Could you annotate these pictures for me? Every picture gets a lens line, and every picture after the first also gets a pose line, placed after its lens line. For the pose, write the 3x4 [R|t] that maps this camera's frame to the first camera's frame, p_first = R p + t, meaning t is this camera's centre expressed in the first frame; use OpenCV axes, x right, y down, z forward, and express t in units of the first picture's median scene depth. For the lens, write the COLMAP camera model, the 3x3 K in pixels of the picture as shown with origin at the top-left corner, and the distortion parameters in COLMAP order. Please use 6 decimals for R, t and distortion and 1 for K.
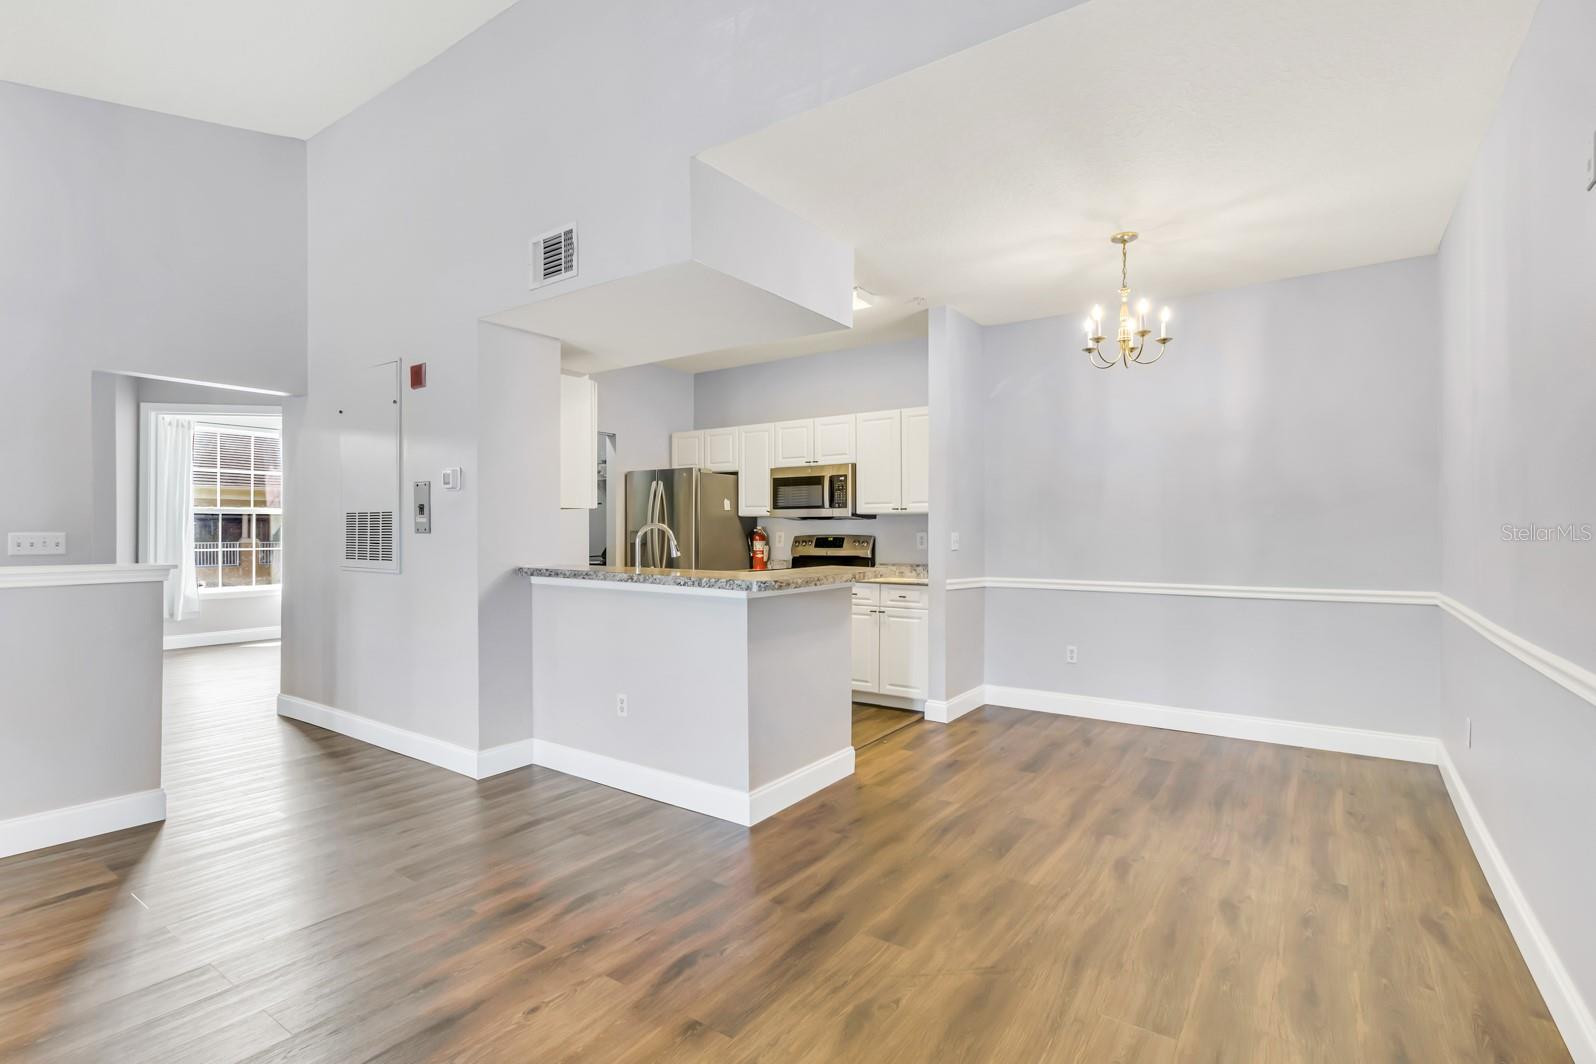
lens RADIAL K [[746.4, 0, 815.0], [0, 746.4, 529.3], [0, 0, 1]] dist [-0.003233, 0.000345]
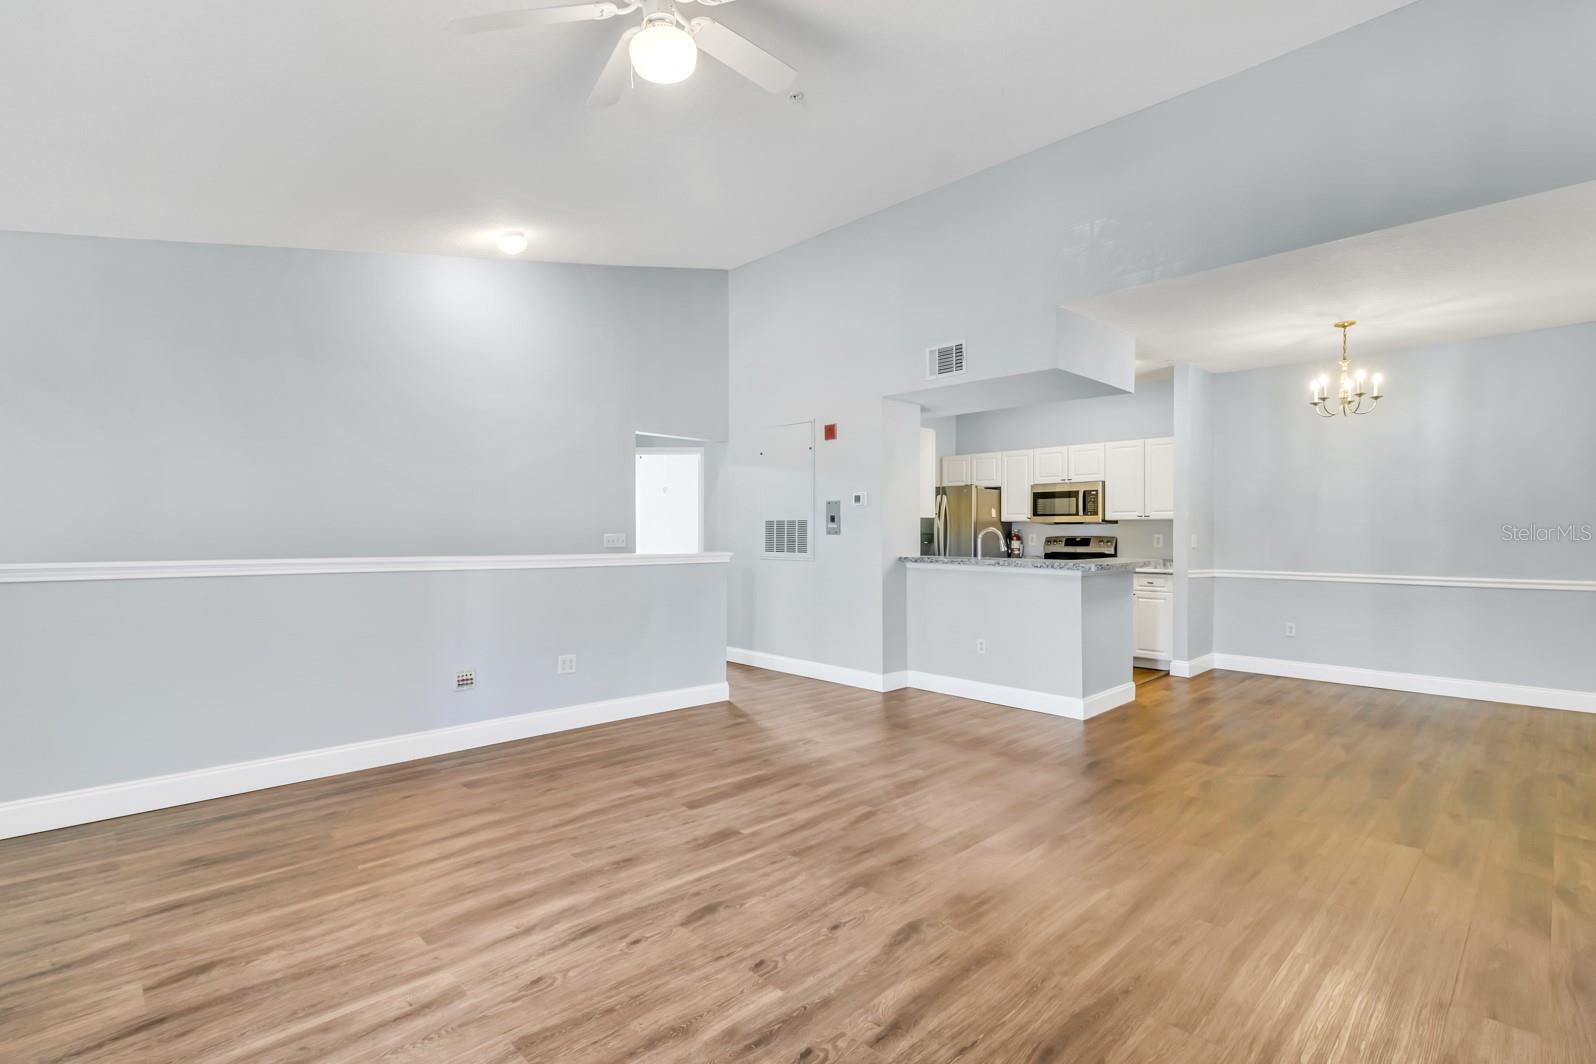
lens RADIAL K [[746.4, 0, 817.1], [0, 746.4, 535.2], [0, 0, 1]] dist [-0.003233, 0.000345]
pose [[0.982412, 0.002188, -0.186712, -0.207435], [-0.000940, 0.999977, 0.006776, -0.002773], [0.186723, -0.006481, 0.982391, -0.393214]]
